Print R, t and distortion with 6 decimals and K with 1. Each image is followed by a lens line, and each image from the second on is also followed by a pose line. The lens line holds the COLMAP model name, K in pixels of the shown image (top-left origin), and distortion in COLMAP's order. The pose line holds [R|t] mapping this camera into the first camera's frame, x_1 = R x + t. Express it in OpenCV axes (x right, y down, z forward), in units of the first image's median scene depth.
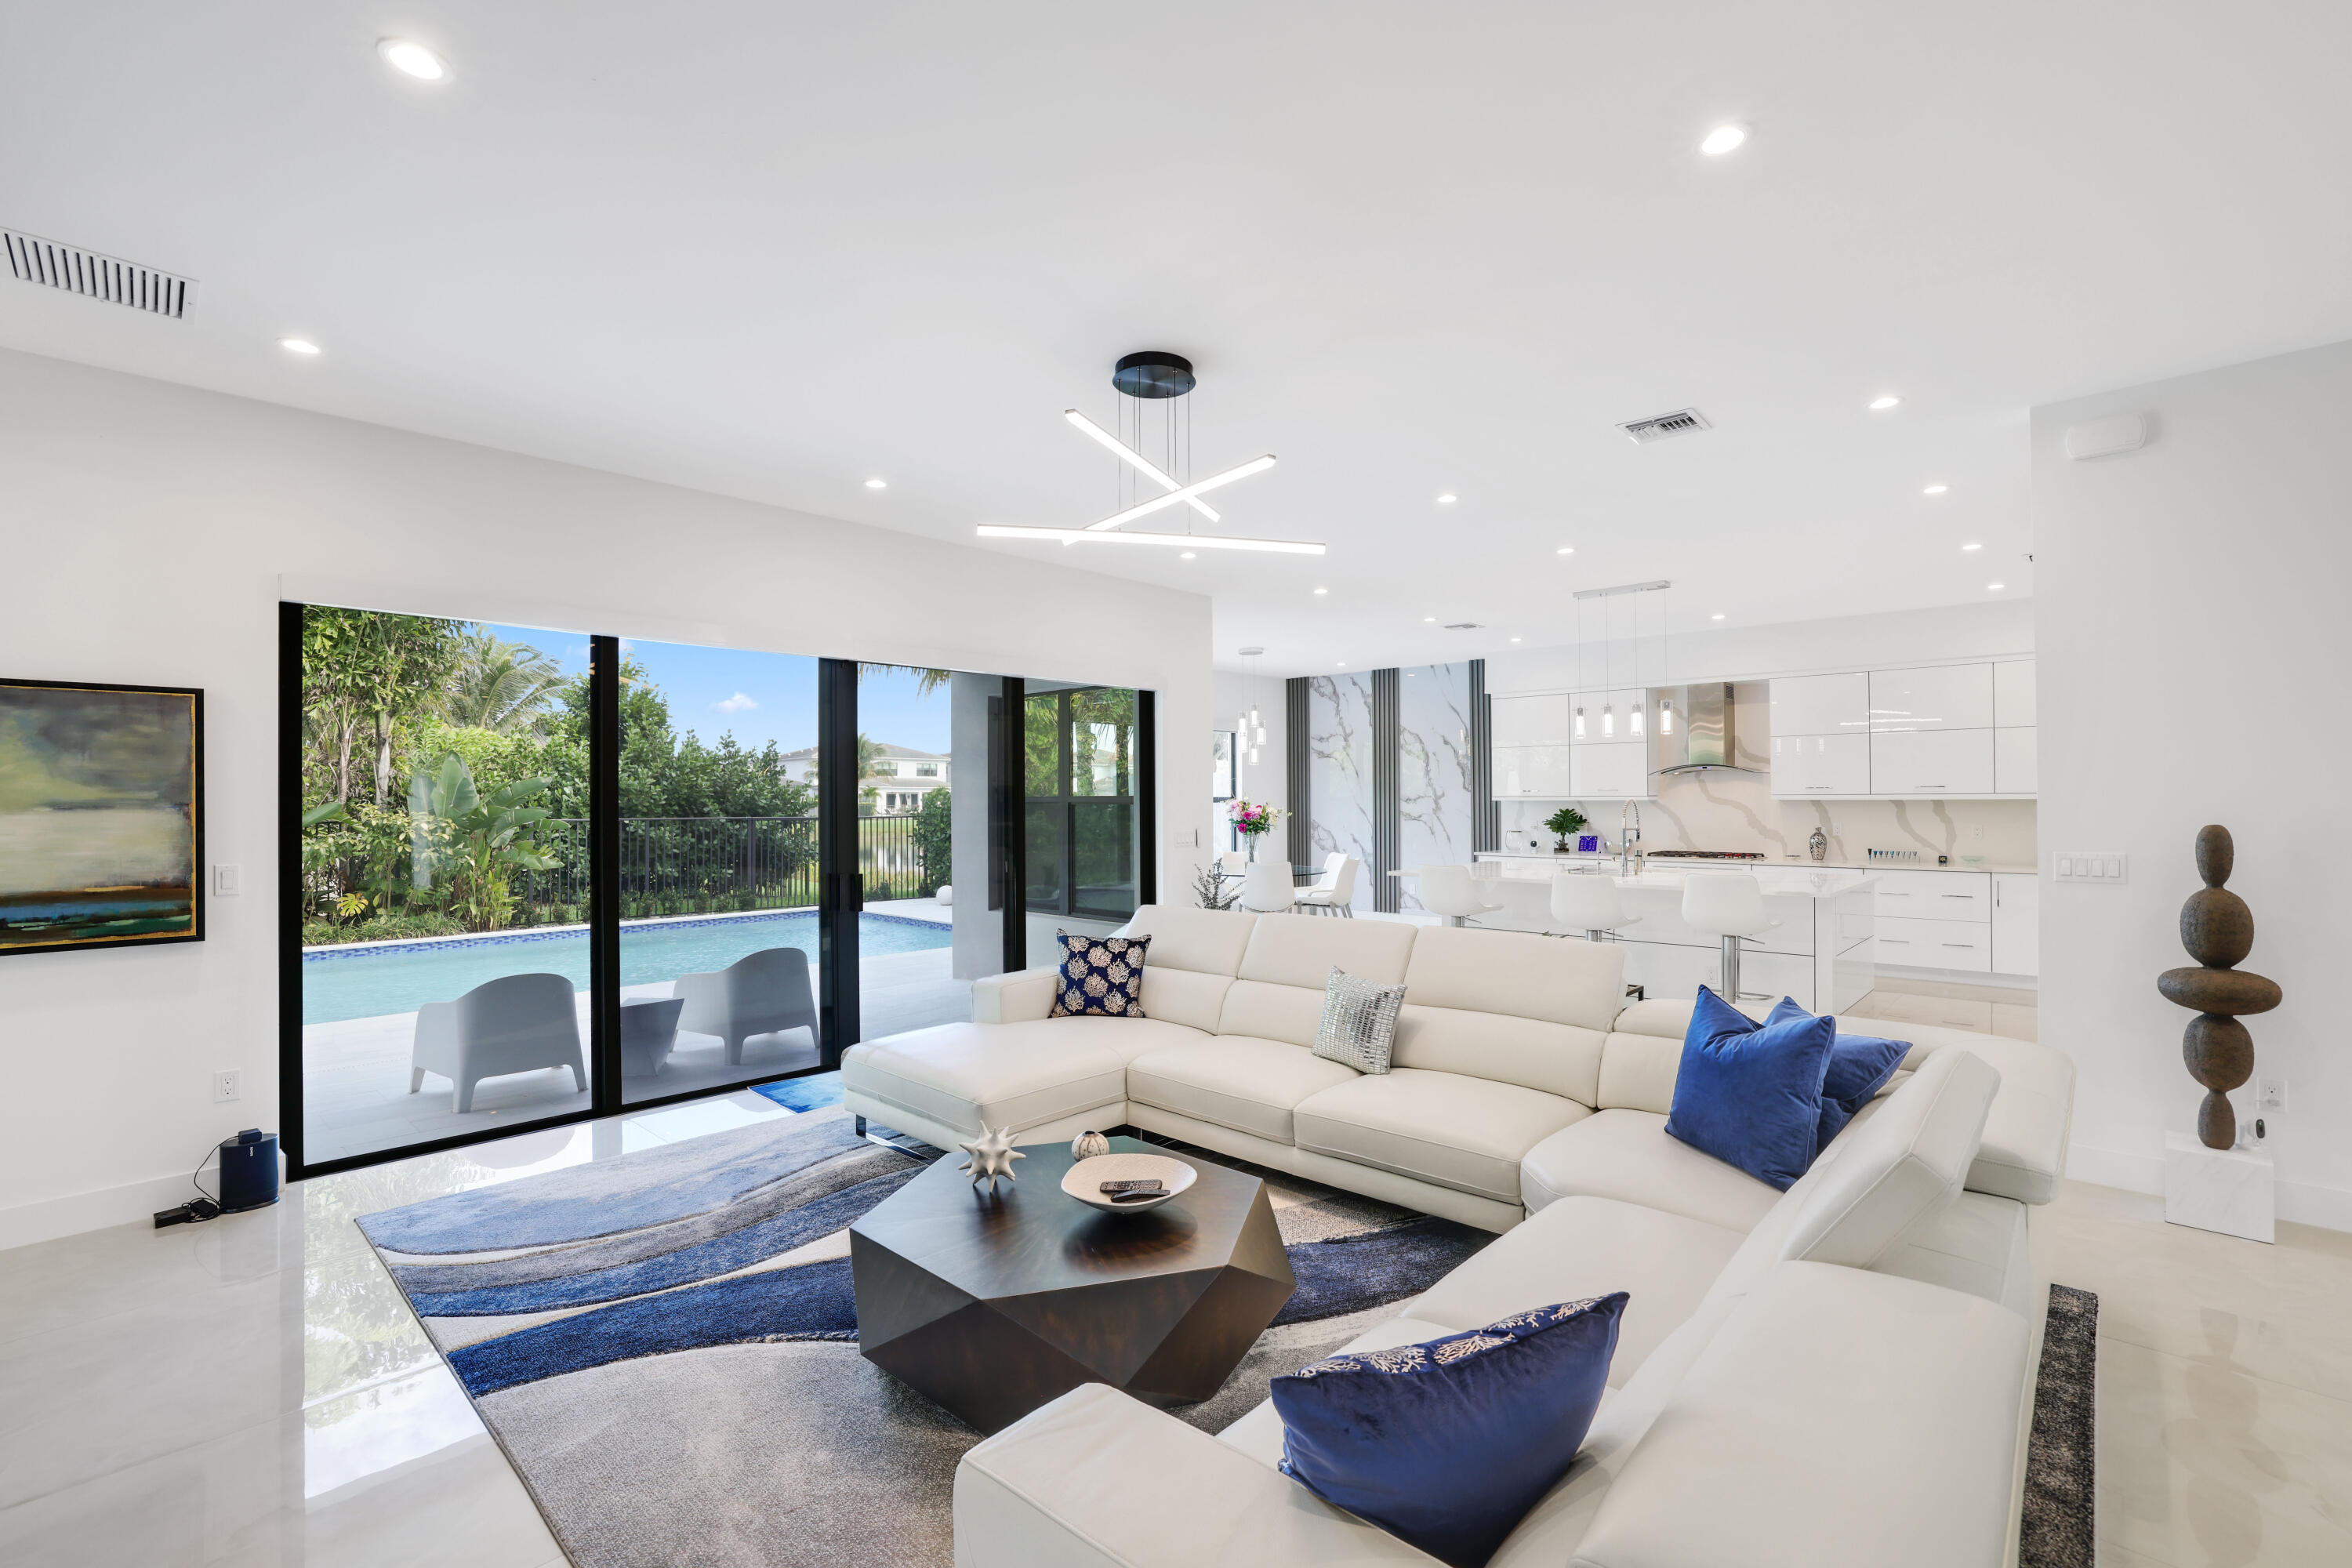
lens RADIAL K [[1020.5, 0, 1194.8], [0, 1020.5, 793.3], [0, 0, 1]] dist [-0.038894, 0.014023]
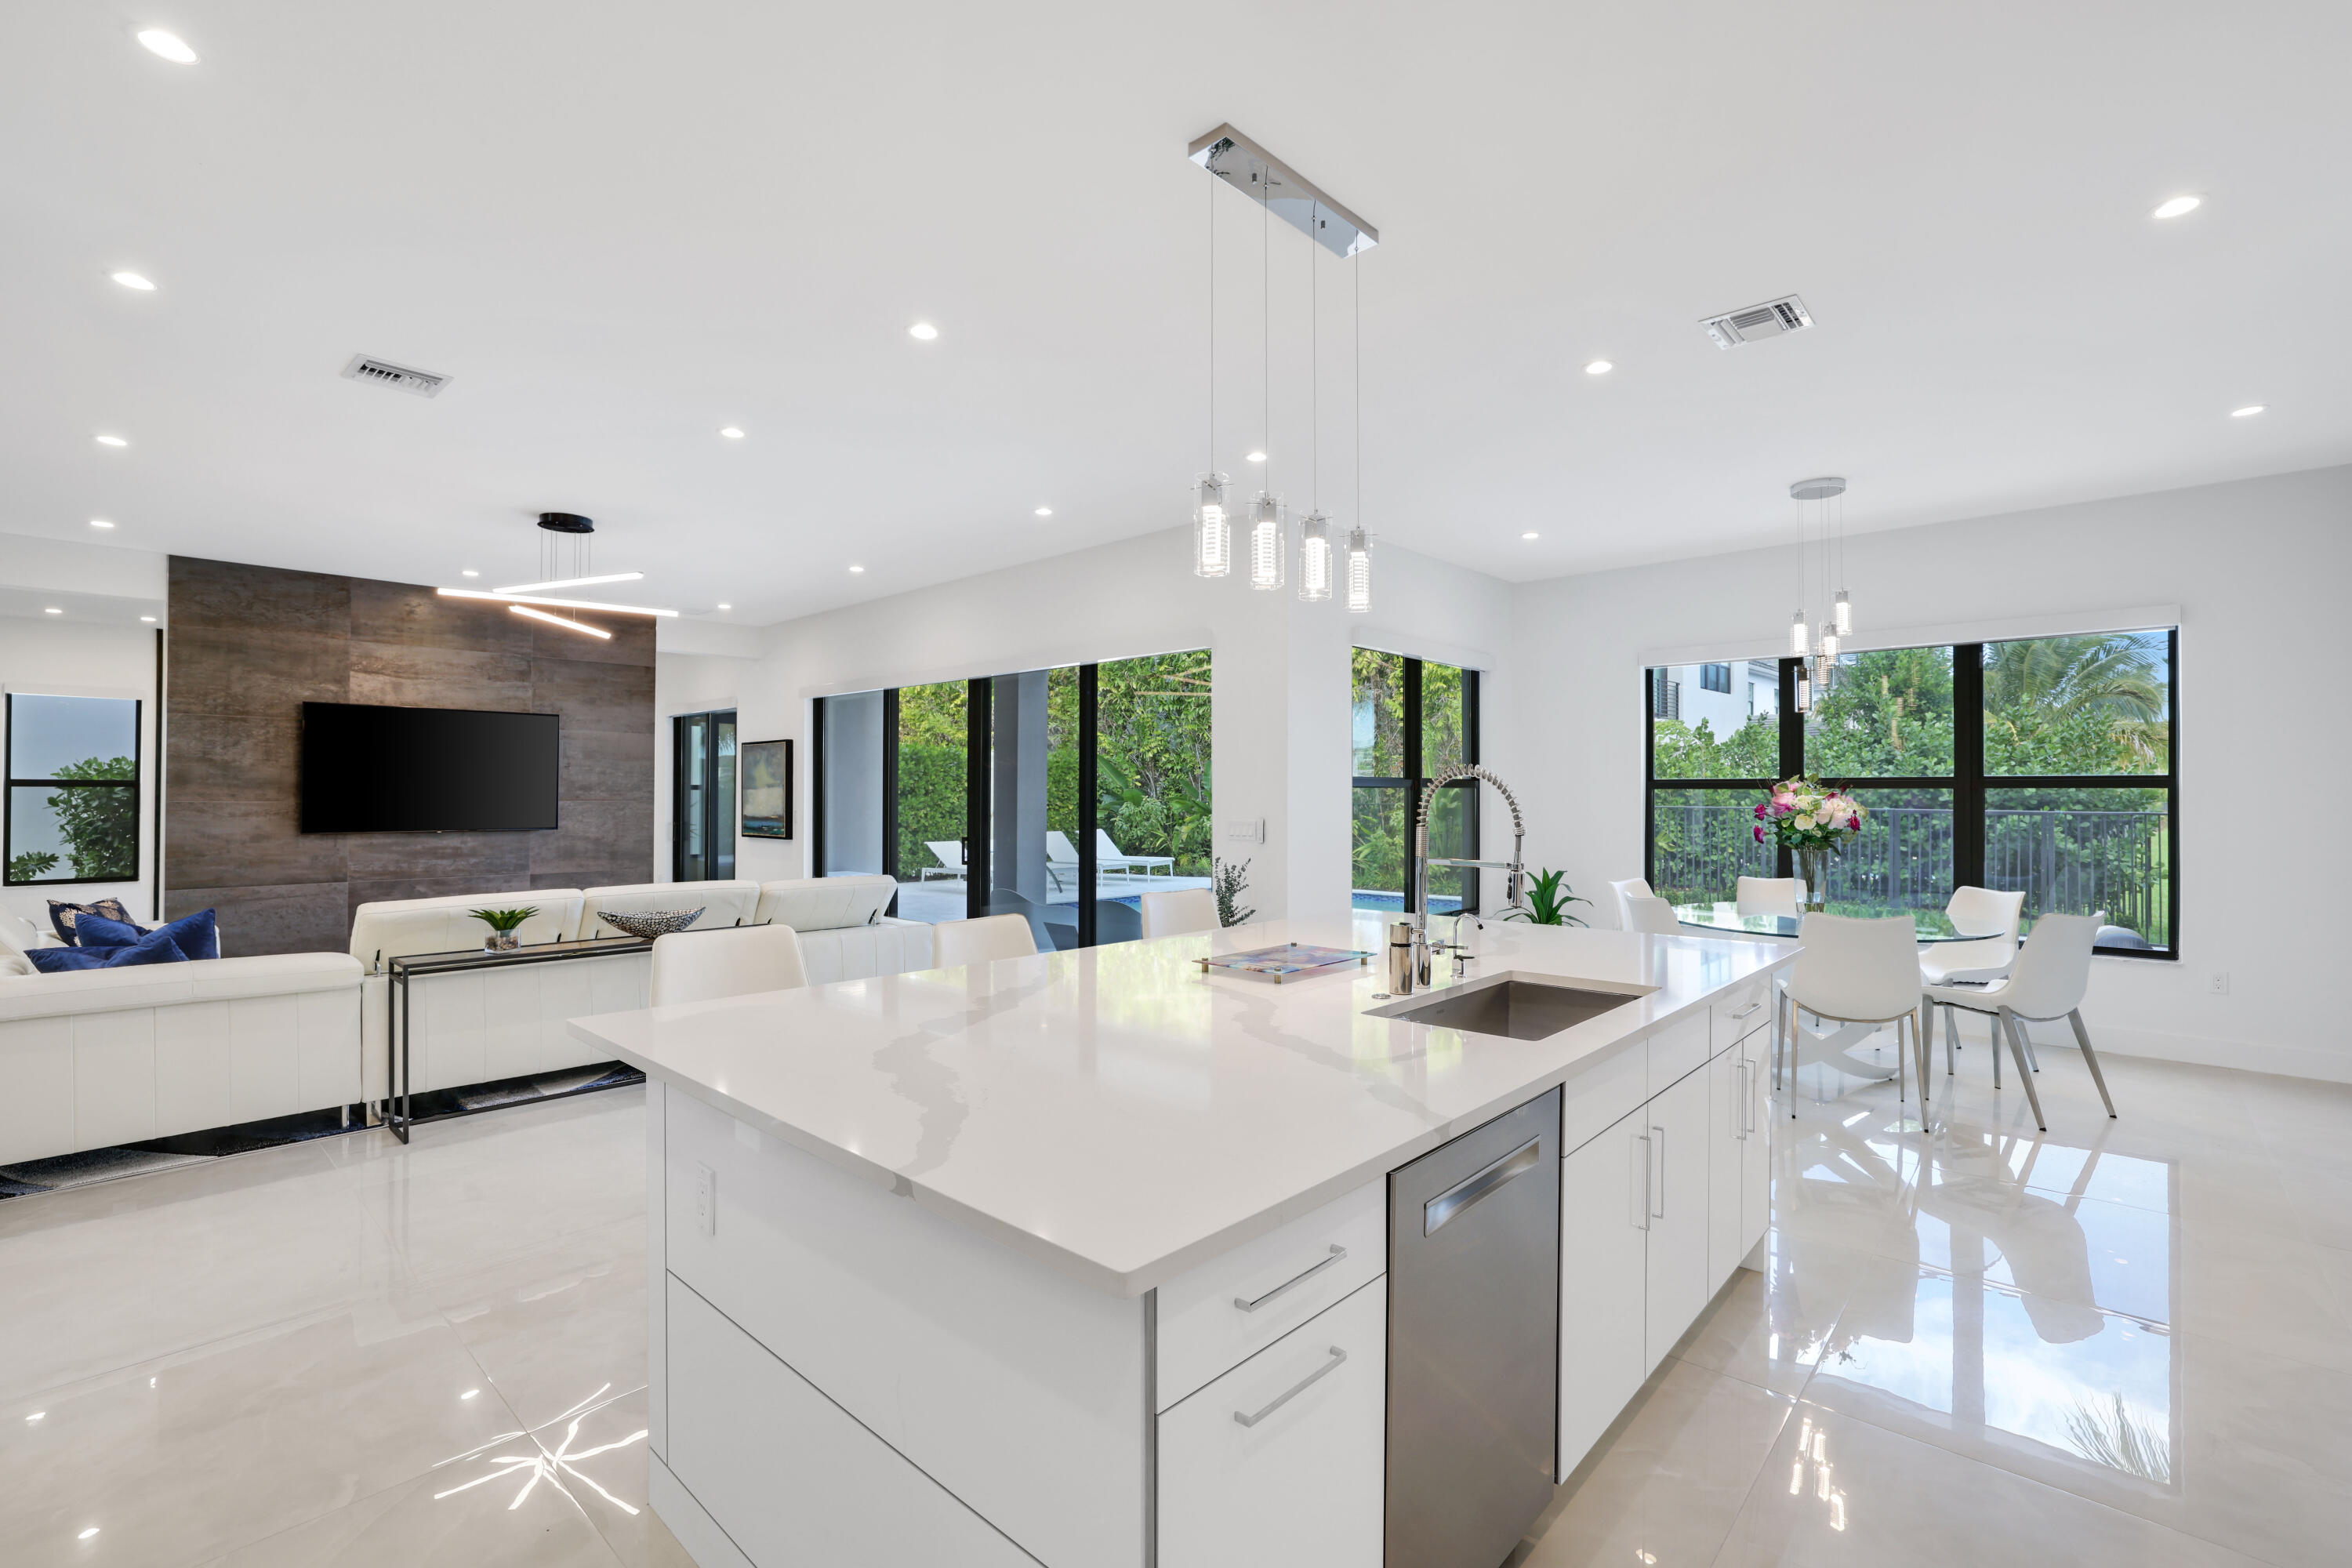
lens RADIAL K [[1058.2, 0, 1176.0], [0, 1058.2, 781.2], [0, 0, 1]] dist [-0.003524, 0.002646]
pose [[-0.002892, -0.007423, -0.999968, 0.620965], [0.004554, 0.999962, -0.007436, 0.009397], [0.999985, -0.004576, -0.002858, 0.735436]]
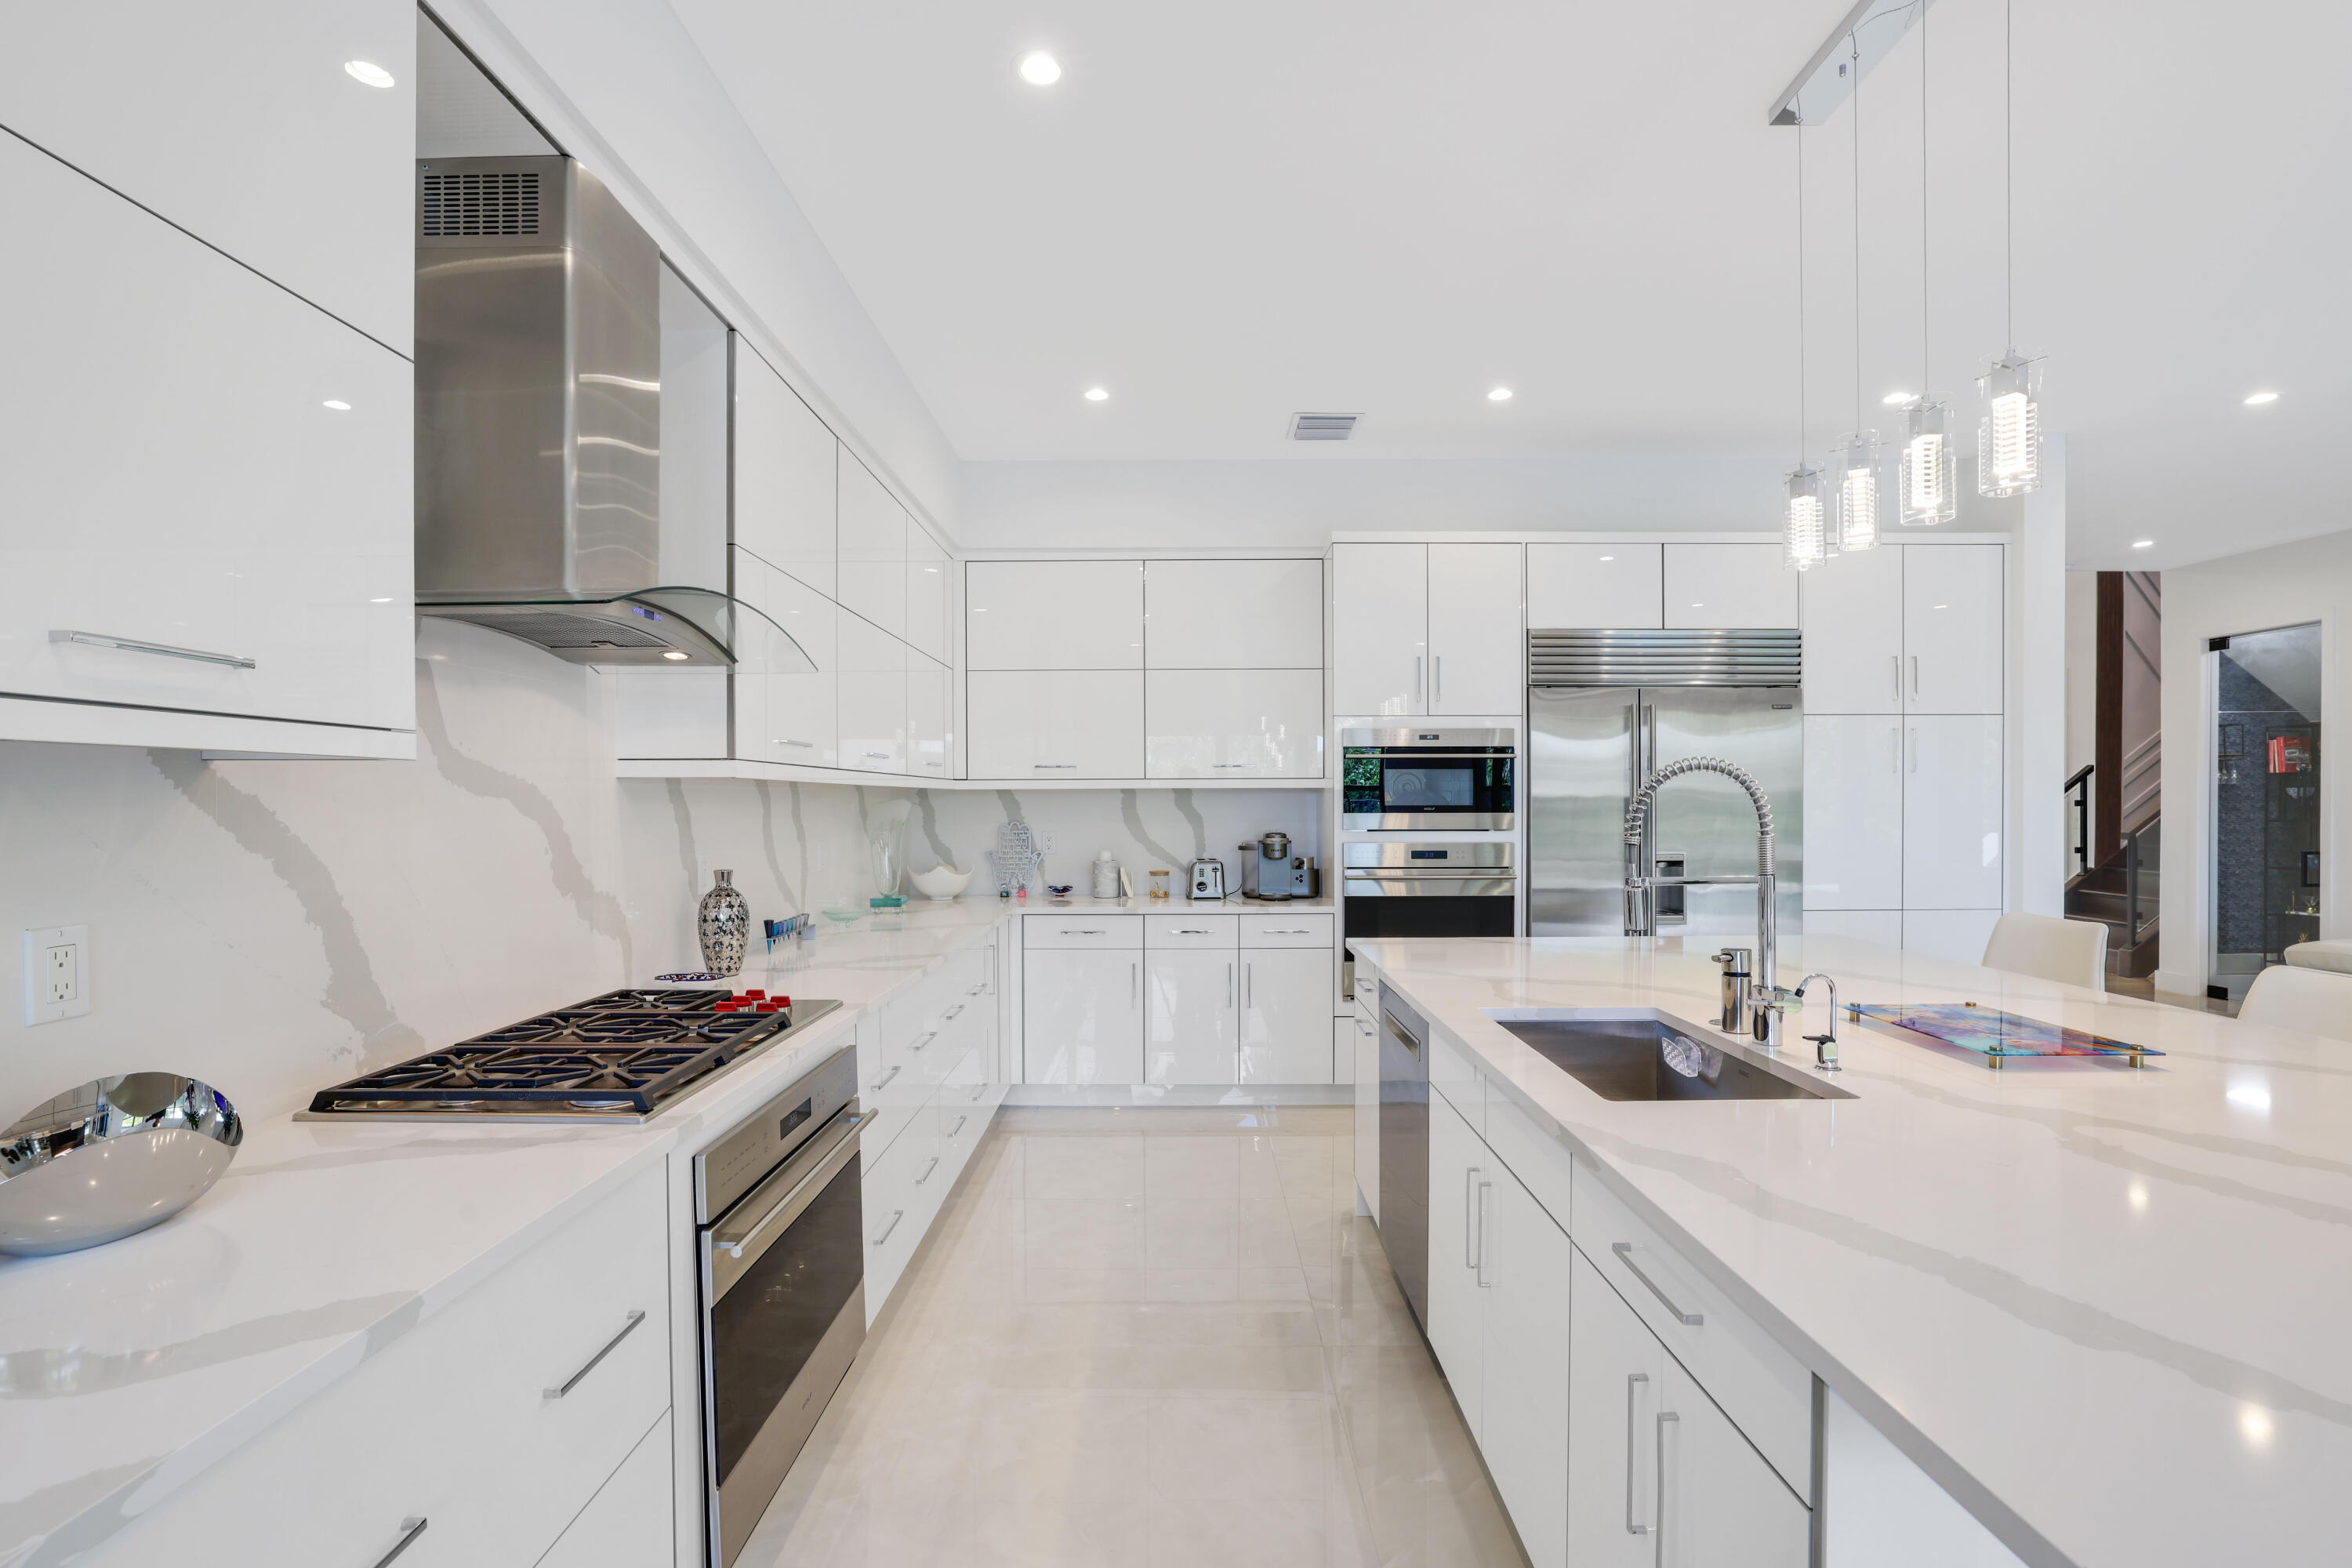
lens RADIAL K [[1071.7, 0, 1168.8], [0, 1071.7, 809.1], [0, 0, 1]] dist [-0.016733, 0.000384]
pose [[-0.691158, 0.002431, 0.722700, 0.268774], [0.002844, 0.999996, -0.000644, 0.014500], [-0.722698, 0.001610, -0.691162, 1.036999]]
